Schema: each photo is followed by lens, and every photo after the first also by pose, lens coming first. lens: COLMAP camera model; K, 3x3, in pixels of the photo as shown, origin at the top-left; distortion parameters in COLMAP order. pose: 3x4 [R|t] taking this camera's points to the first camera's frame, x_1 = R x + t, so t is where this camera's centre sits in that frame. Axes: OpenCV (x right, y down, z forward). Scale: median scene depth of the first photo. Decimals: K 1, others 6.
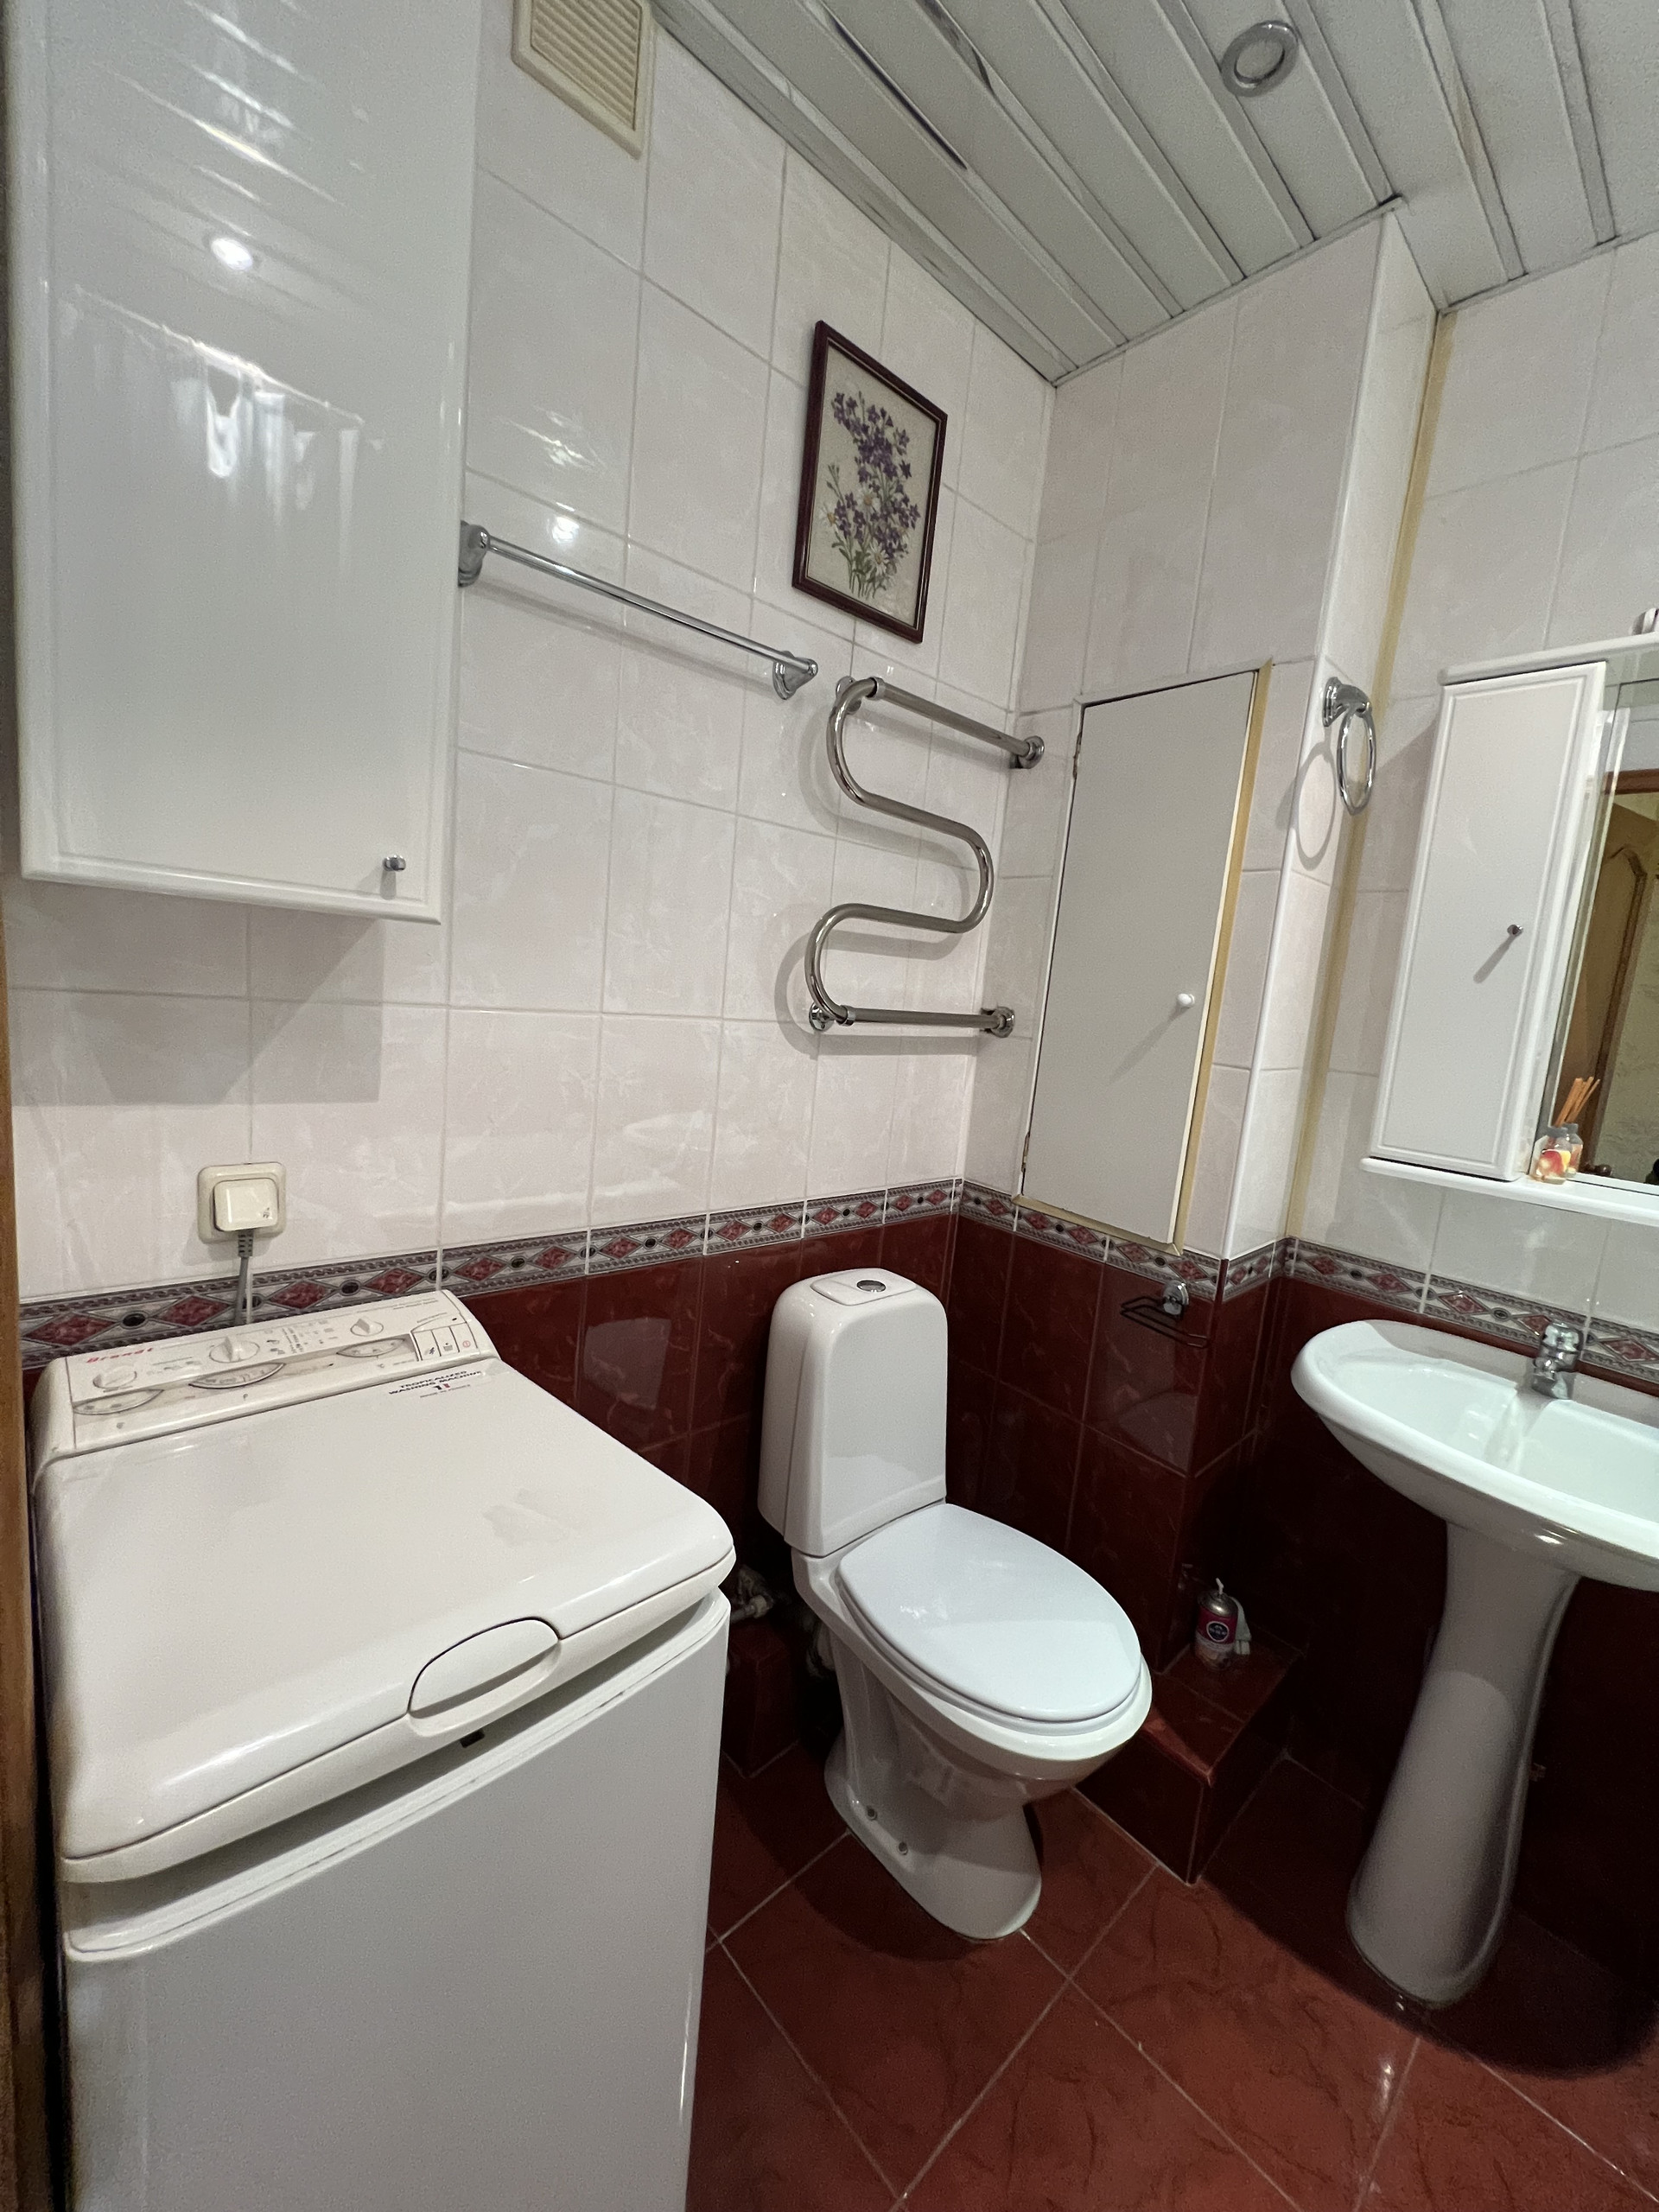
lens RADIAL K [[883.0, 0, 838.7], [0, 883.0, 1098.1], [0, 0, 1]] dist [-0.001003, 0.000263]
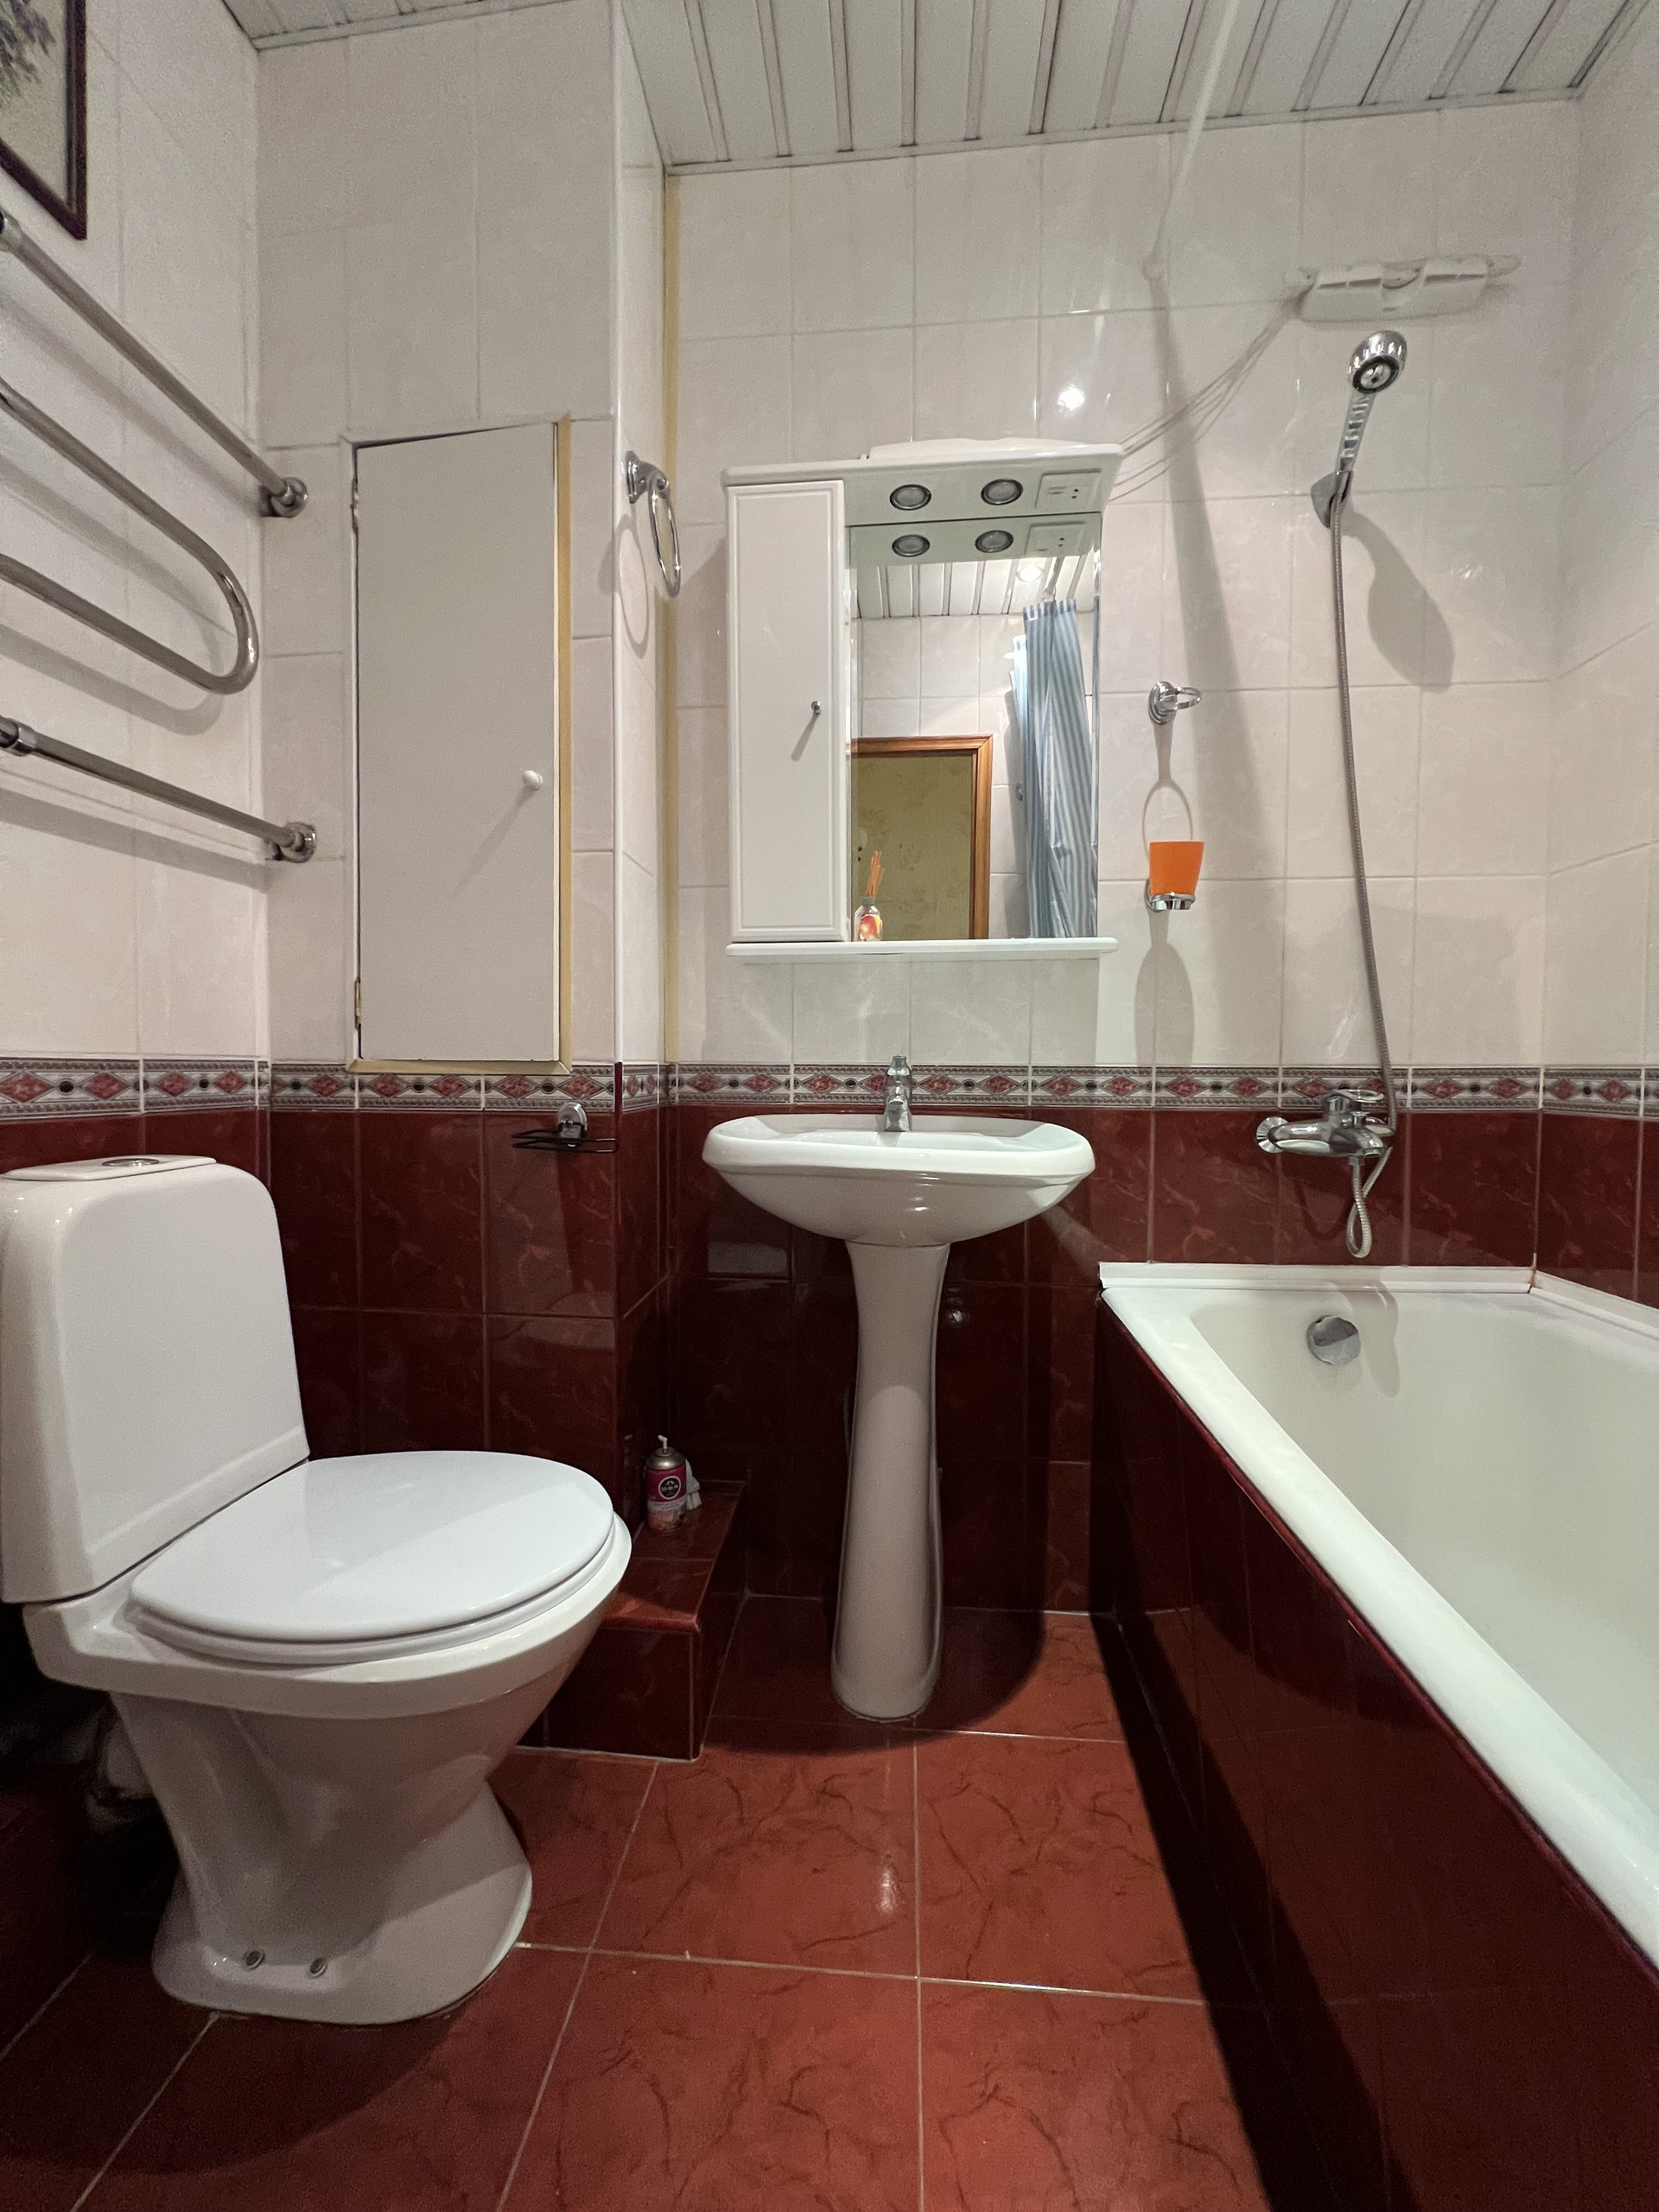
lens RADIAL K [[883.0, 0, 832.0], [0, 883.0, 1103.9], [0, 0, 1]] dist [-0.001003, 0.000263]
pose [[0.738014, -0.110047, 0.665751, -0.009871], [0.154204, 0.988010, -0.007626, 0.256677], [-0.656929, 0.108289, 0.746135, 0.175302]]
